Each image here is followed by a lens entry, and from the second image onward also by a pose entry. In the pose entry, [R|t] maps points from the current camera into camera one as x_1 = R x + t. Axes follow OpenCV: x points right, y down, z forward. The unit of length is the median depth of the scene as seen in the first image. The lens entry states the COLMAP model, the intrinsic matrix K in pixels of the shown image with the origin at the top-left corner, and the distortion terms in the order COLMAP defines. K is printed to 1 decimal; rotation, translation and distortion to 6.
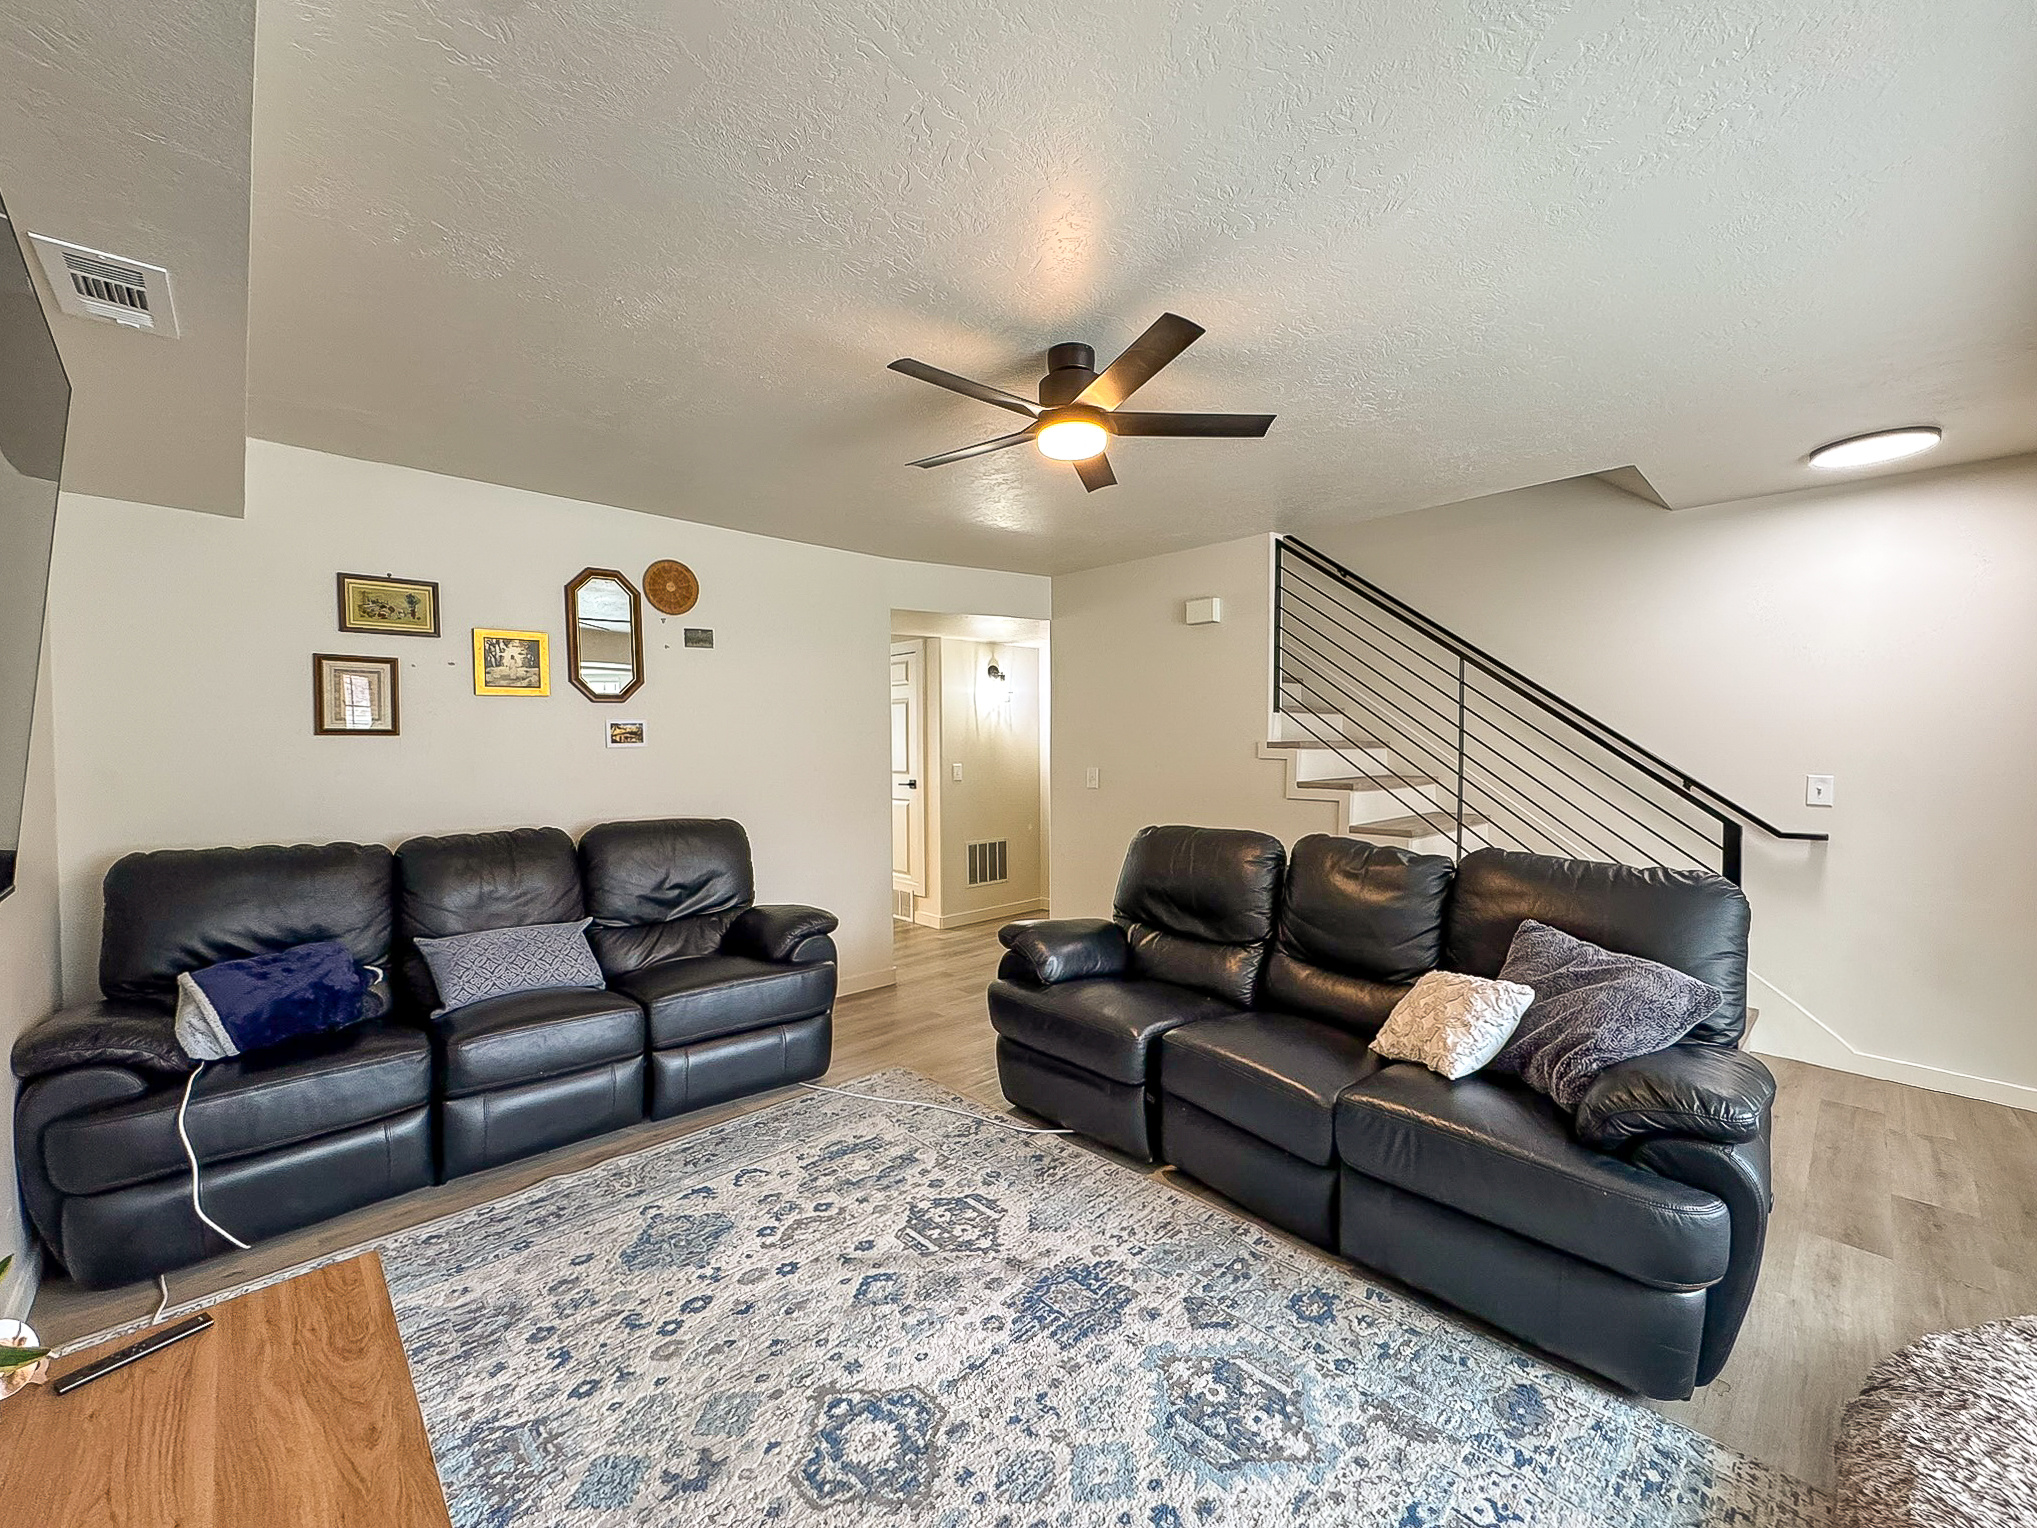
lens RADIAL K [[824.6, 0, 1020.1], [0, 824.6, 762.7], [0, 0, 1]] dist [-0.001628, 0.000298]
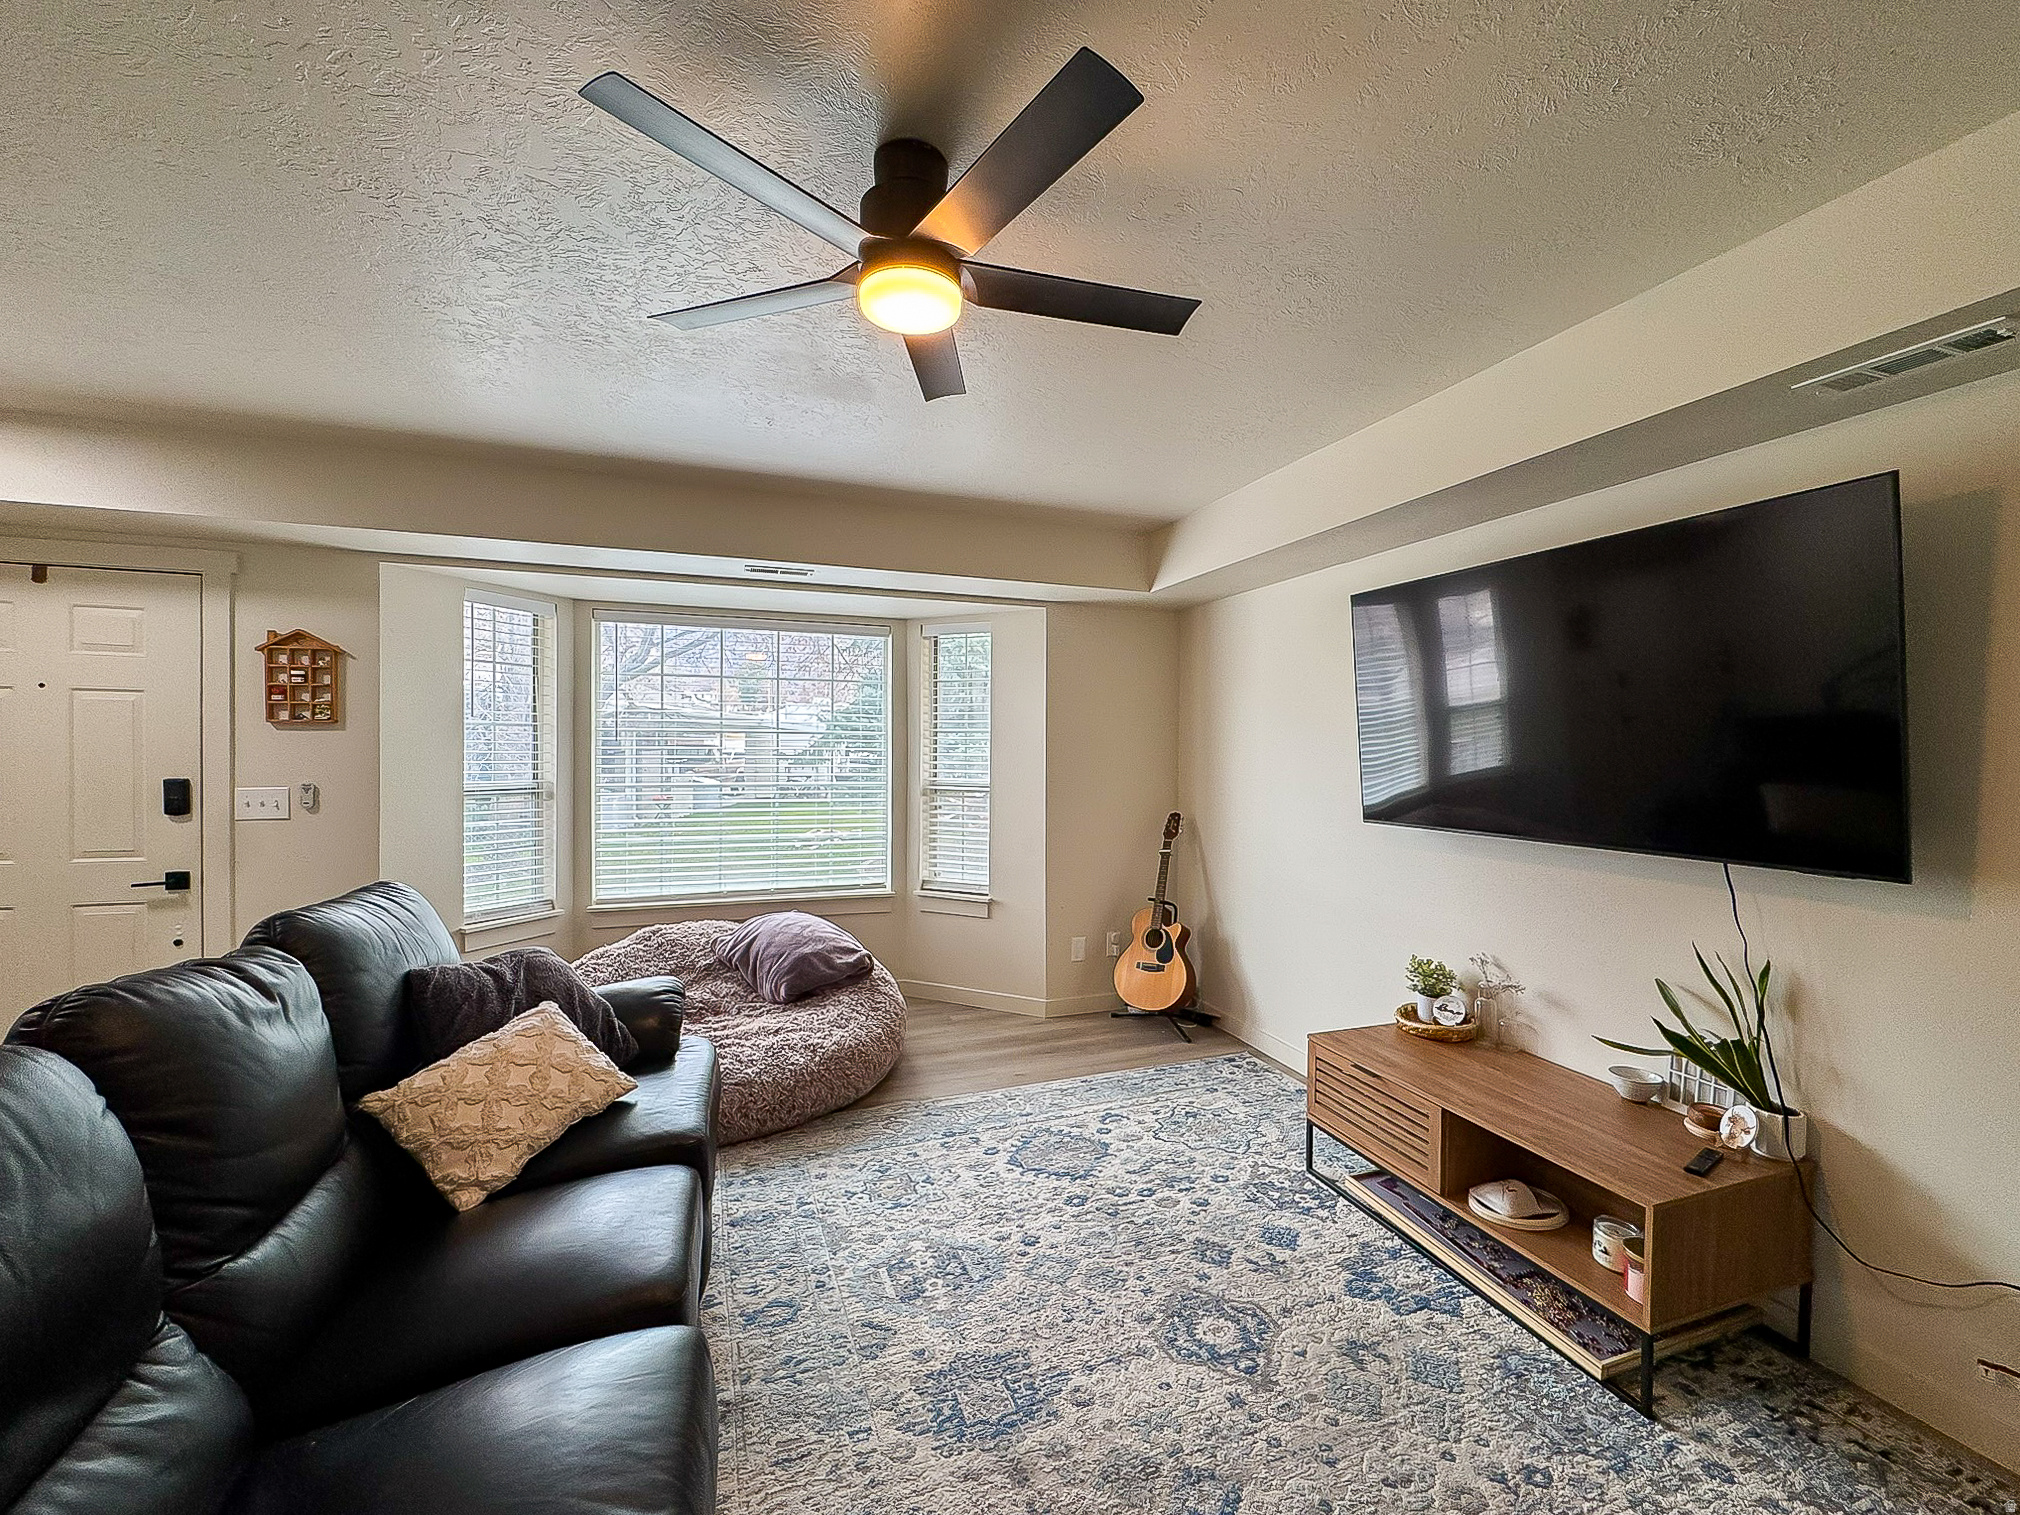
lens RADIAL K [[817.7, 0, 1011.6], [0, 817.7, 756.2], [0, 0, 1]] dist [-0.001628, 0.000298]
pose [[-0.913606, -0.007027, 0.406539, -0.210765], [0.006360, 0.999481, 0.031567, -0.037266], [-0.406550, 0.031426, -0.913088, 1.191282]]
